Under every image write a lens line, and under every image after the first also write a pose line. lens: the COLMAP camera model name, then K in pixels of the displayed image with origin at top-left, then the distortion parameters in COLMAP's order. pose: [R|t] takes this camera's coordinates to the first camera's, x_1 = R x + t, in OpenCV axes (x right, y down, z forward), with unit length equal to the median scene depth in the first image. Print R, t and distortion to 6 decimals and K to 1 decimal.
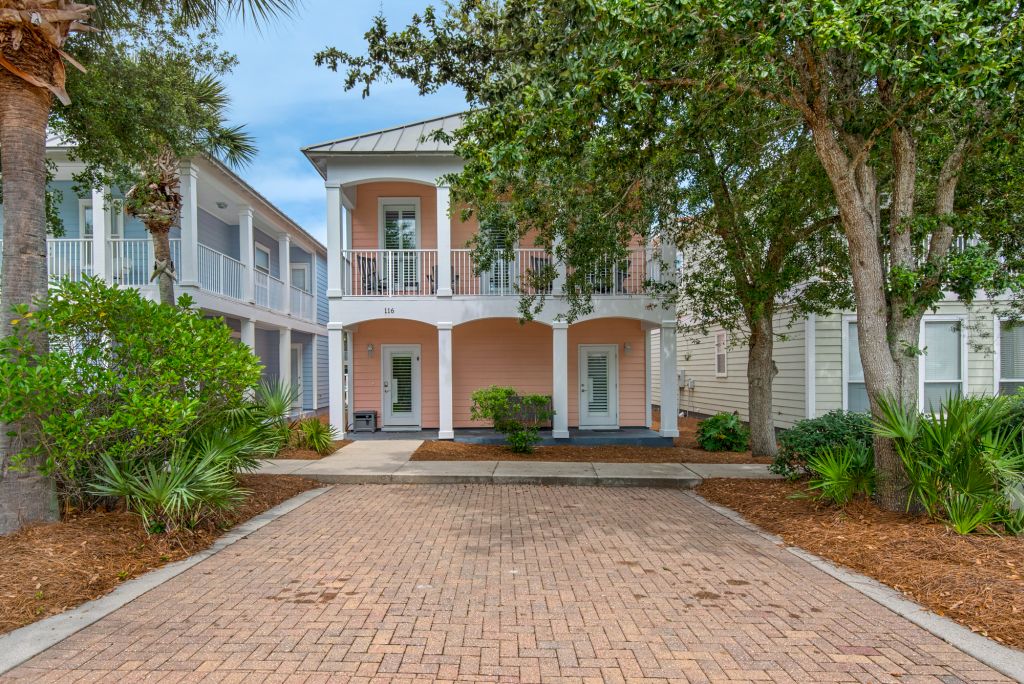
lens RADIAL K [[643.6, 0, 495.6], [0, 643.6, 363.3], [0, 0, 1]] dist [0.063819, -0.053649]
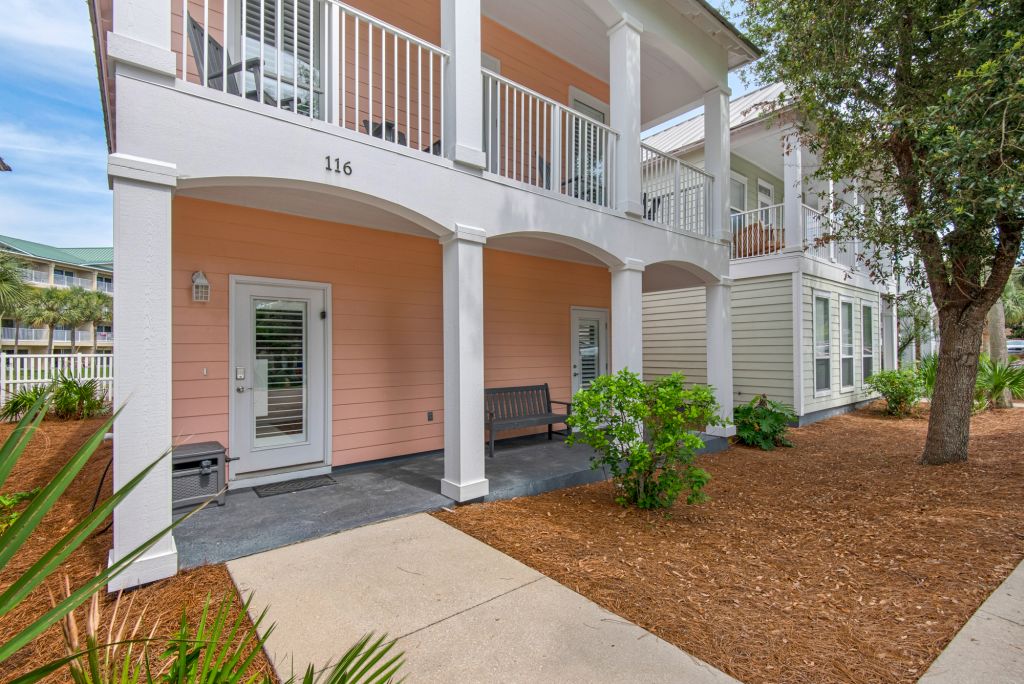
lens RADIAL K [[459.1, 0, 512.0], [0, 459.1, 342.0], [0, 0, 1]] dist [0.001403, 0.000116]
pose [[0.783664, 0.015399, 0.620994, -0.428150], [-0.007174, 0.999850, -0.015740, 0.031650], [-0.621143, 0.007879, 0.783657, 1.304175]]
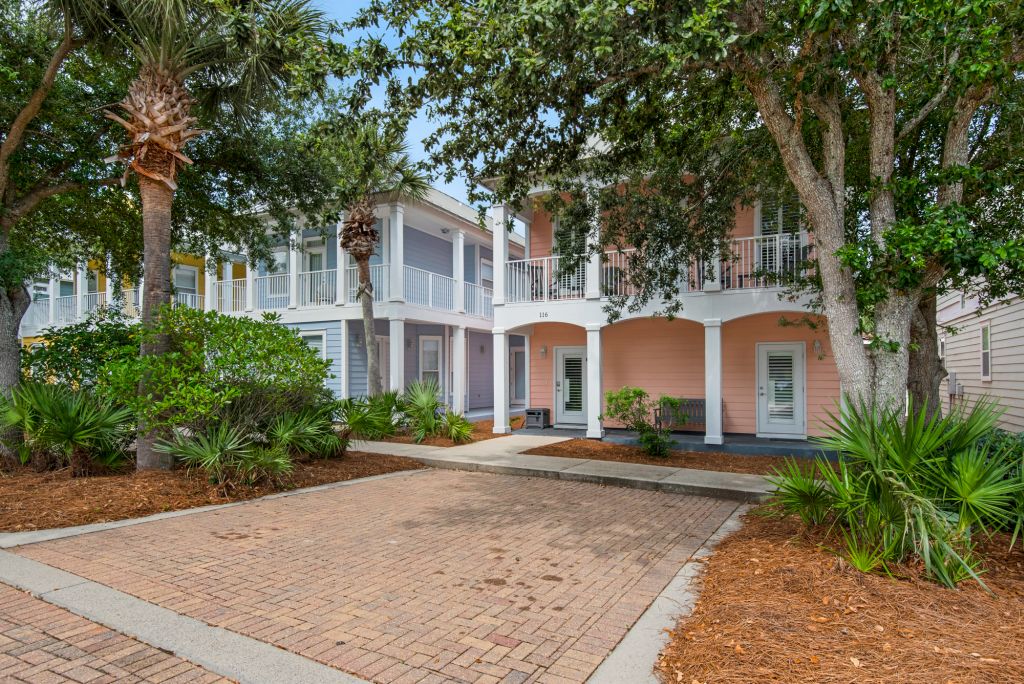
lens RADIAL K [[643.6, 0, 495.6], [0, 643.6, 363.3], [0, 0, 1]] dist [0.063819, -0.053649]
pose [[0.873237, -0.002543, -0.487289, 0.504289], [0.000773, 0.999992, -0.003834, 0.004876], [0.487295, 0.002971, 0.873232, 0.052251]]
